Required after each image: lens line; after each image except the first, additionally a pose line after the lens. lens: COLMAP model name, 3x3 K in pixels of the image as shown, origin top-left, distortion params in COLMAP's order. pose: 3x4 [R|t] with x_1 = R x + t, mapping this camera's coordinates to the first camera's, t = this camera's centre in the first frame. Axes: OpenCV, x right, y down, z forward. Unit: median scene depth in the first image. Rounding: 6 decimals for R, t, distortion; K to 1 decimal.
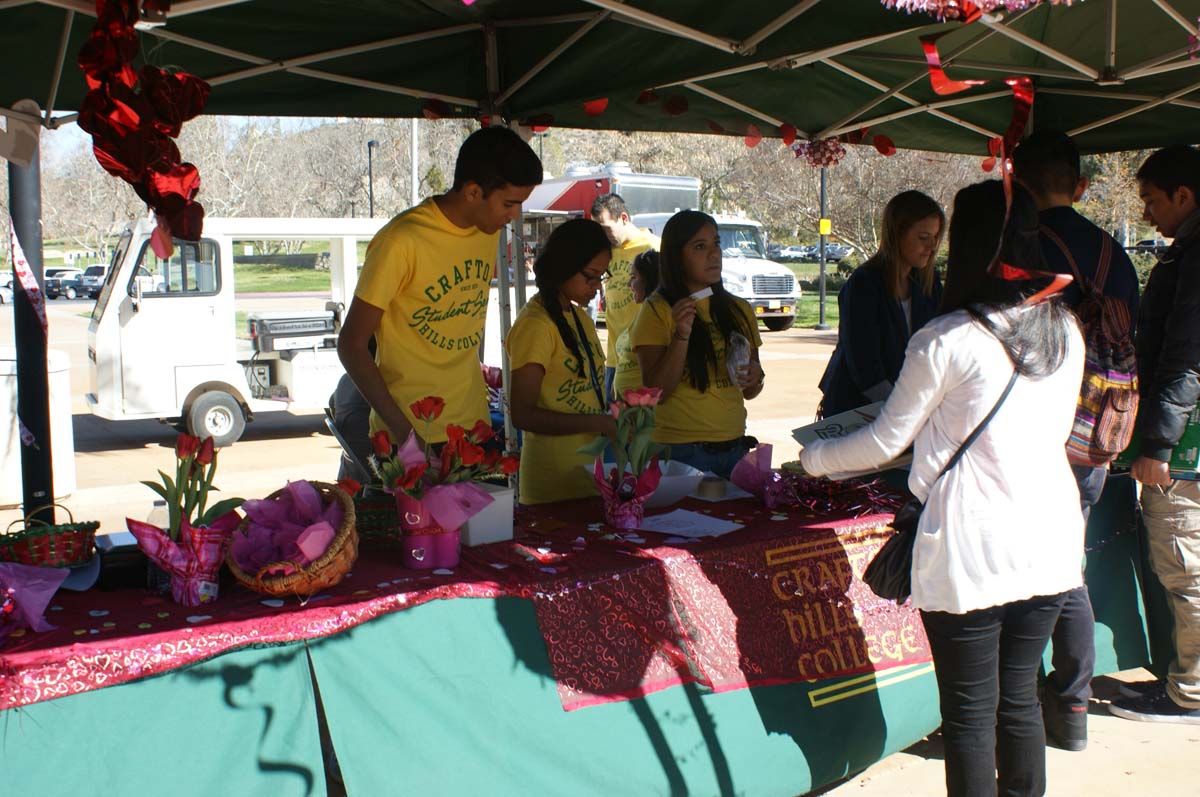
lens RADIAL K [[1227.0, 0, 601.3], [0, 1227.0, 406.6], [0, 0, 1]] dist [-0.080992, 0.000000]
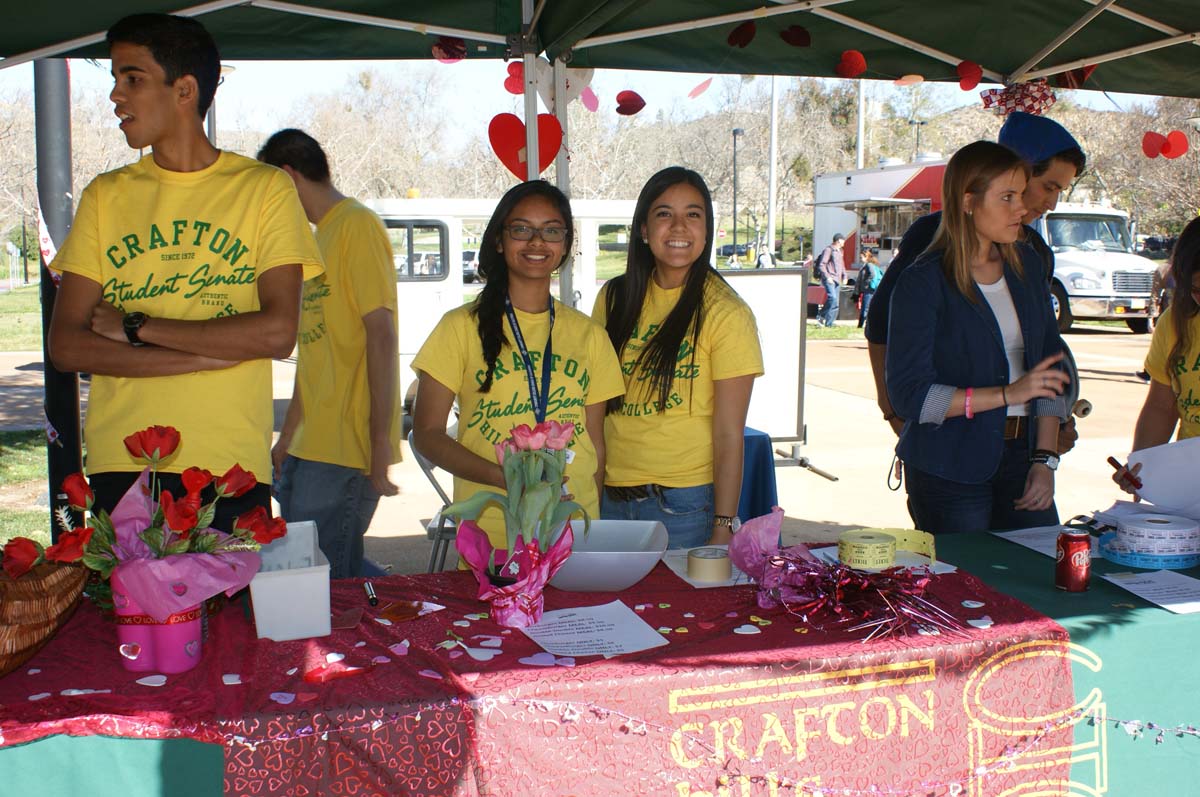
lens RADIAL K [[1227.0, 0, 595.8], [0, 1227.0, 431.9], [0, 0, 1]] dist [-0.080992, 0.000000]
pose [[0.954760, 0.051060, -0.292962, 0.158890], [-0.042714, 0.998480, 0.034820, -0.021489], [0.294295, -0.020731, 0.955490, 0.217745]]
